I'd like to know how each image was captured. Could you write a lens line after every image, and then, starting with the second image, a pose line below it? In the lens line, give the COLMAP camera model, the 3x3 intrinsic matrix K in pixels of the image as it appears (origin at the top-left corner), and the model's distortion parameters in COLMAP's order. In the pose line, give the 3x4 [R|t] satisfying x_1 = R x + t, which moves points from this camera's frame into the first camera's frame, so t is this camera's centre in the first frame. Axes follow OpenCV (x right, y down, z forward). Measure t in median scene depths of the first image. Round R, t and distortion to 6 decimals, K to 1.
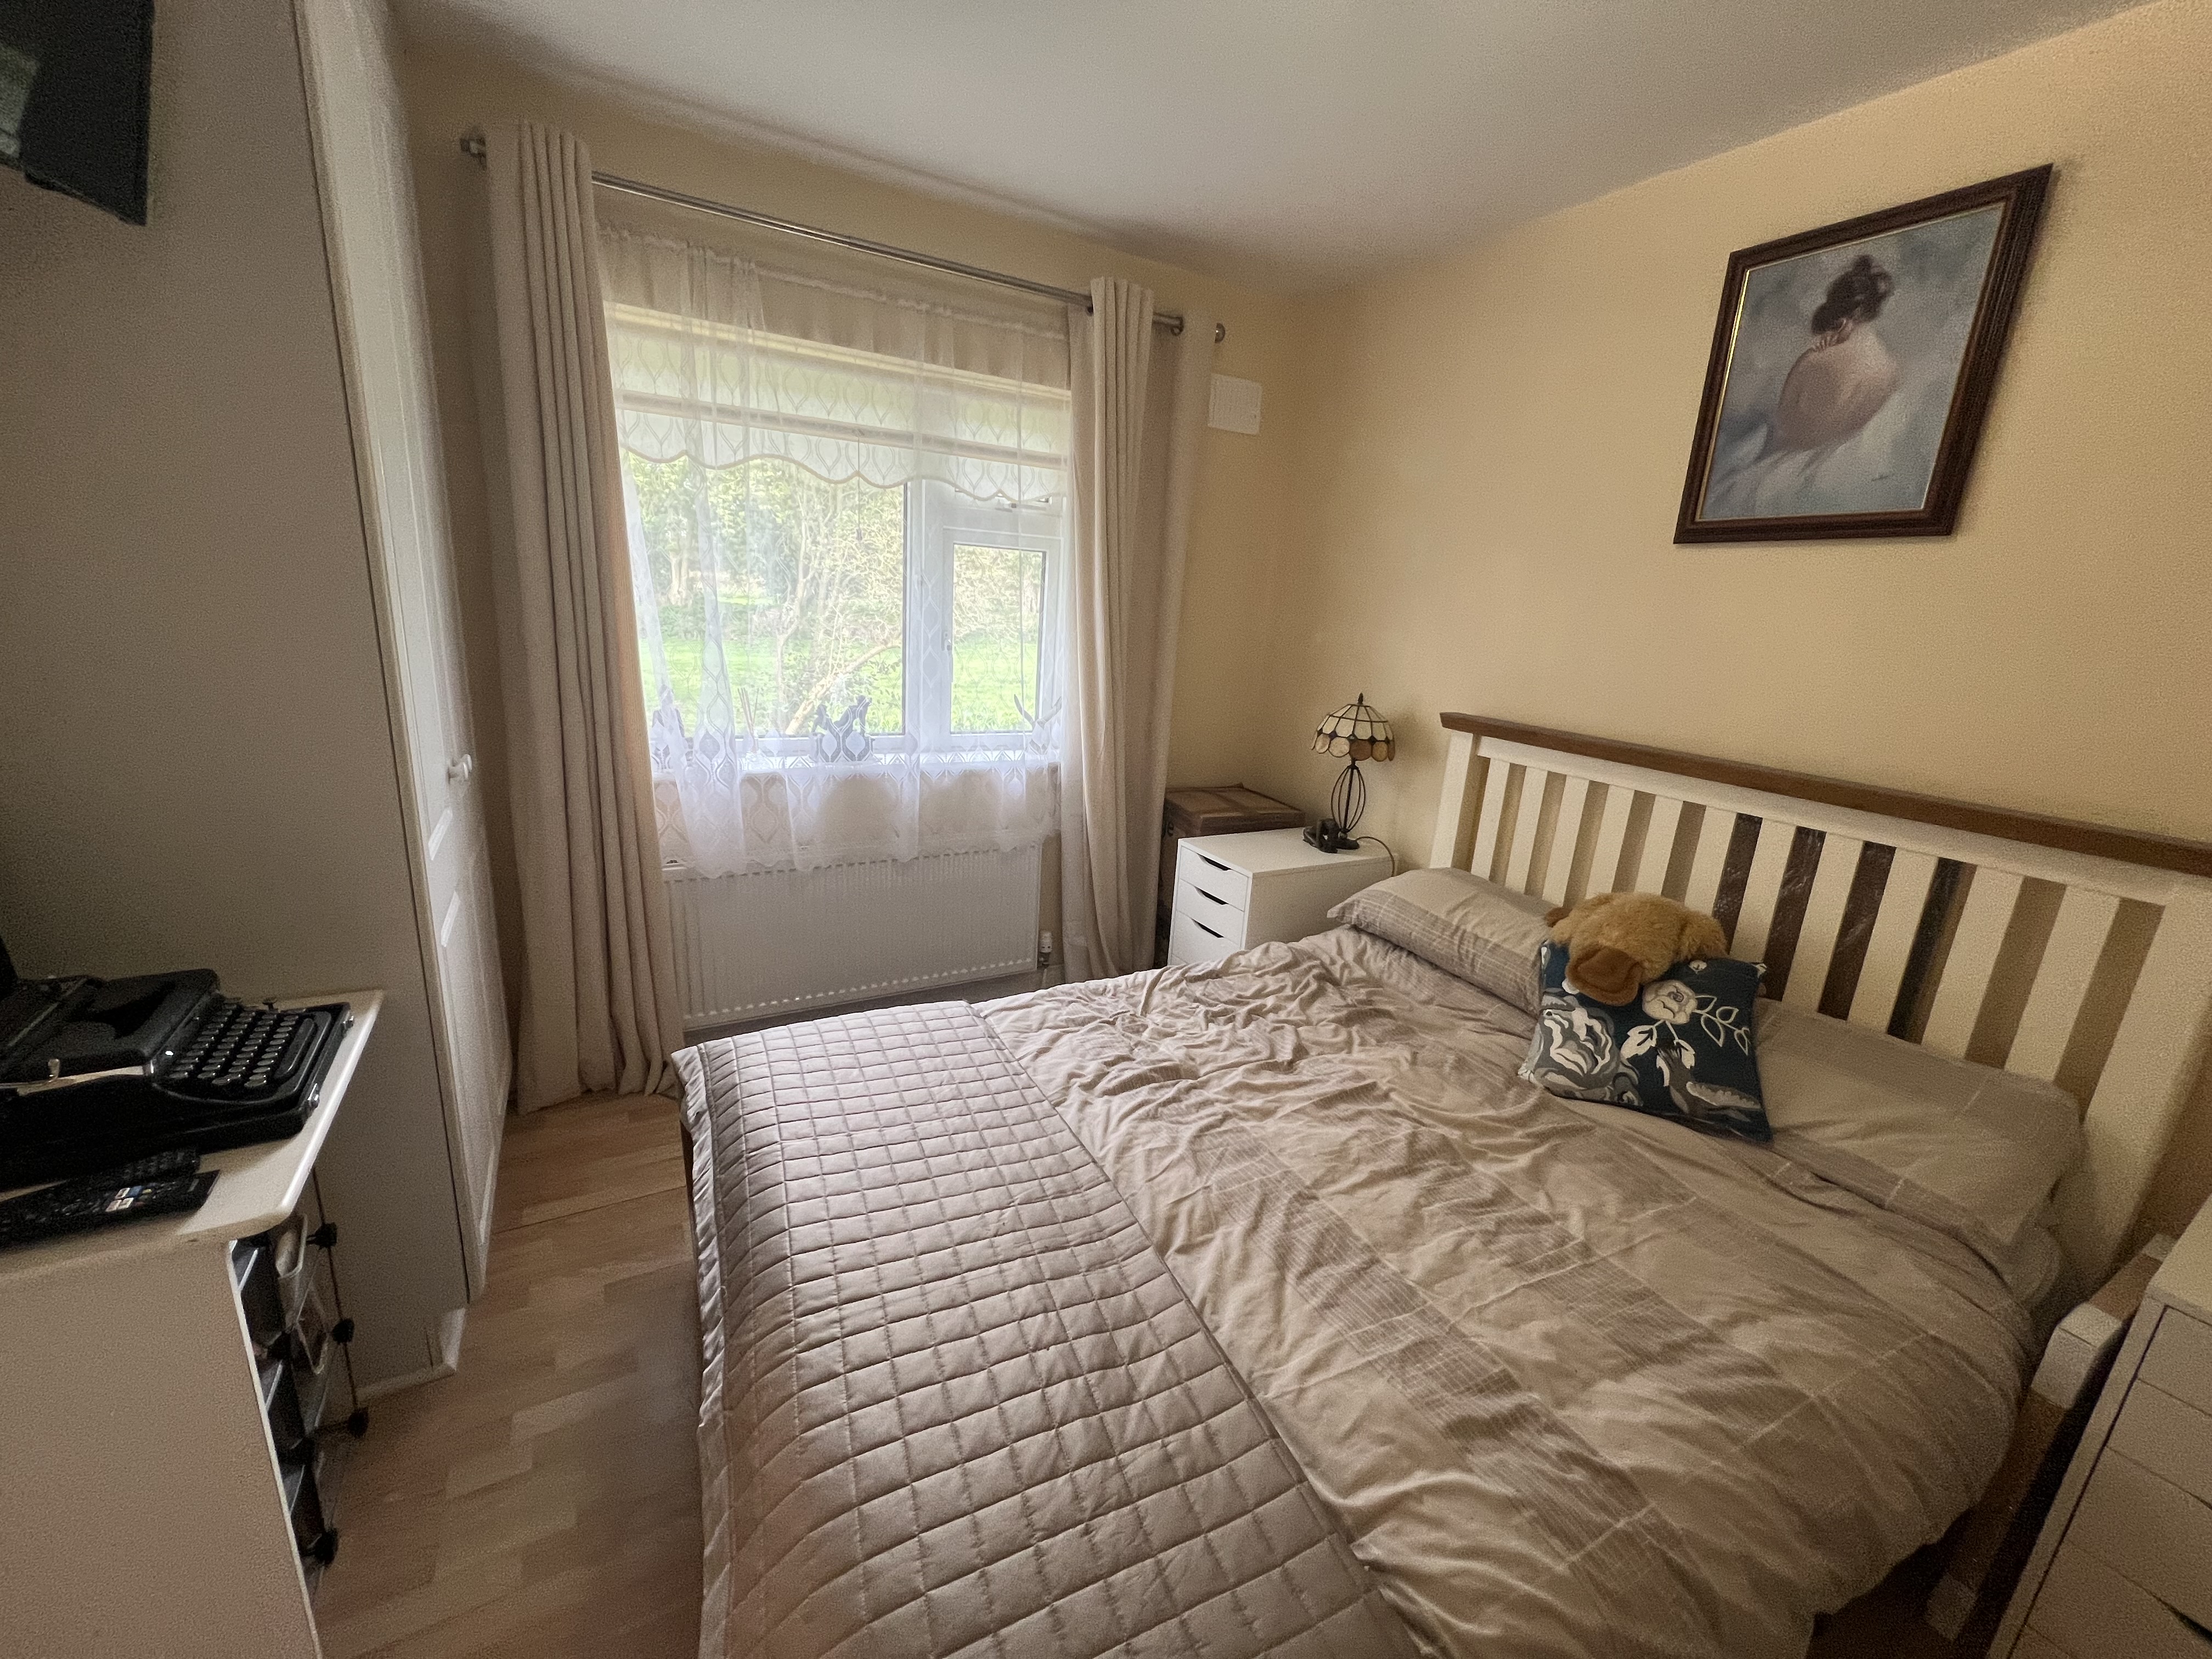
lens RADIAL K [[890.3, 0, 1089.2], [0, 890.3, 830.4], [0, 0, 1]] dist [-0.002539, 0.000154]
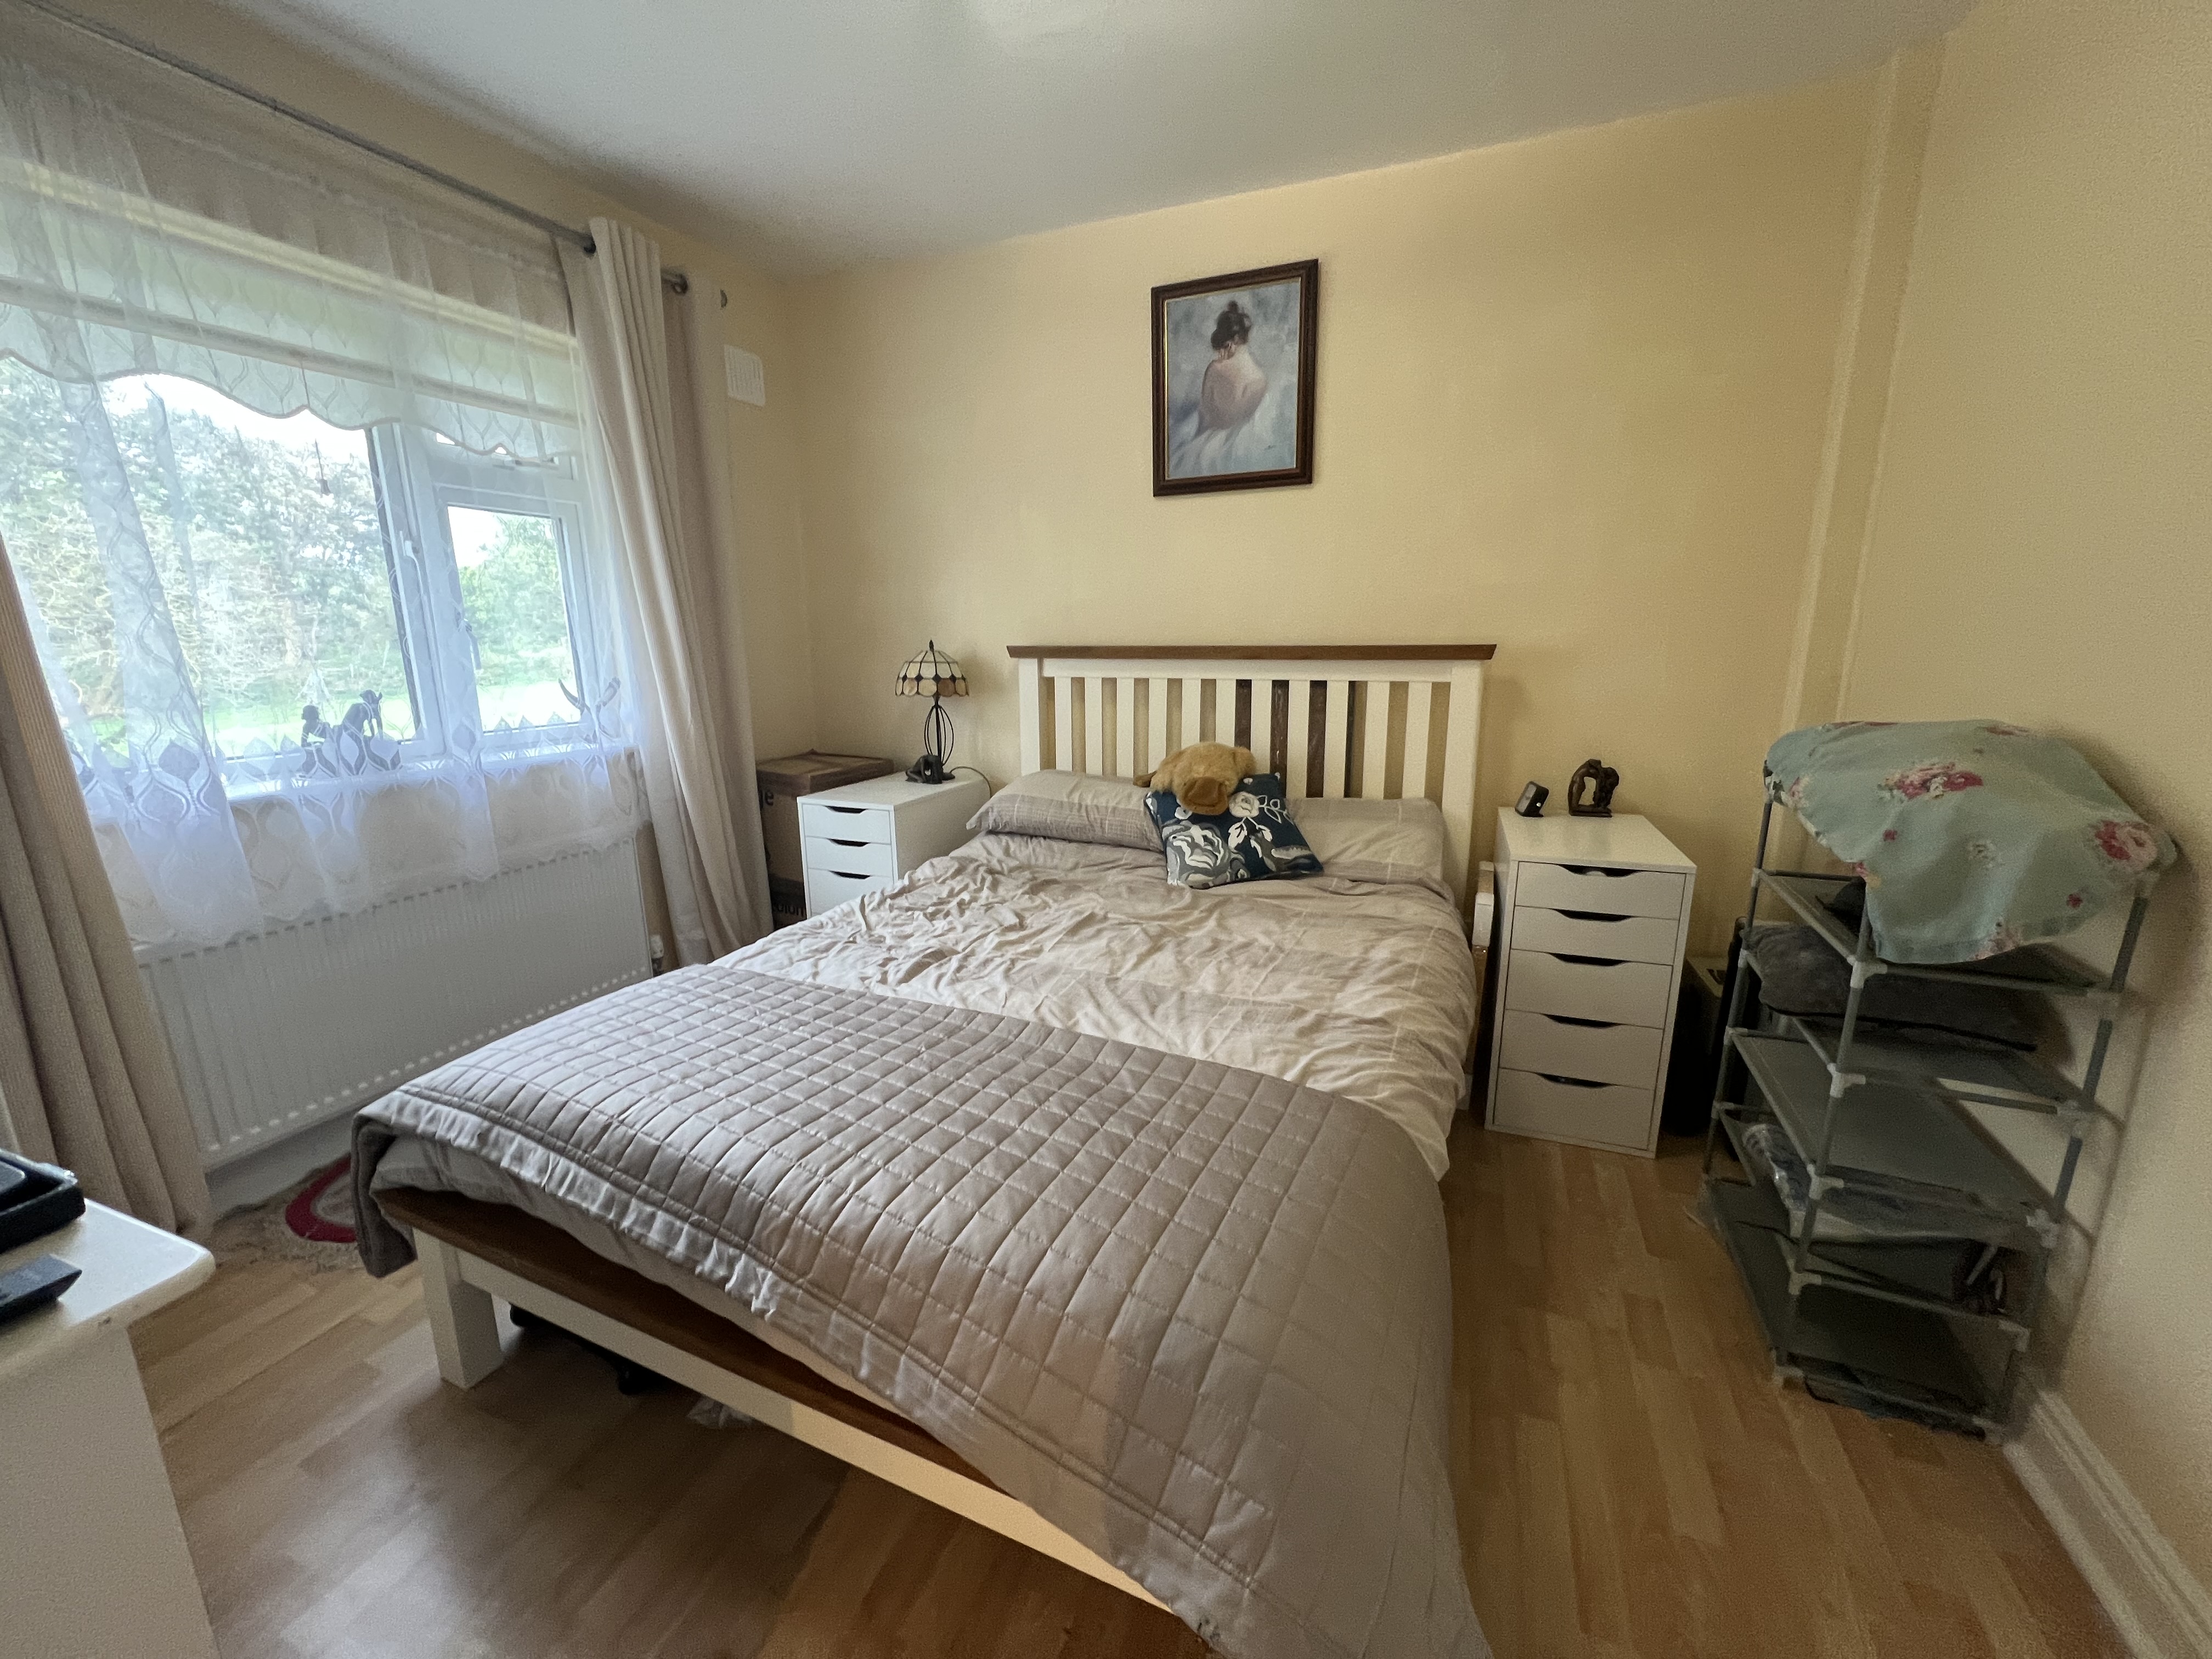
lens RADIAL K [[890.3, 0, 1102.3], [0, 890.3, 830.5], [0, 0, 1]] dist [-0.002539, 0.000154]
pose [[0.785634, -0.200554, 0.585284, -0.334102], [0.210424, 0.976223, 0.052058, 0.098177], [-0.581808, 0.082260, 0.809155, -0.021702]]
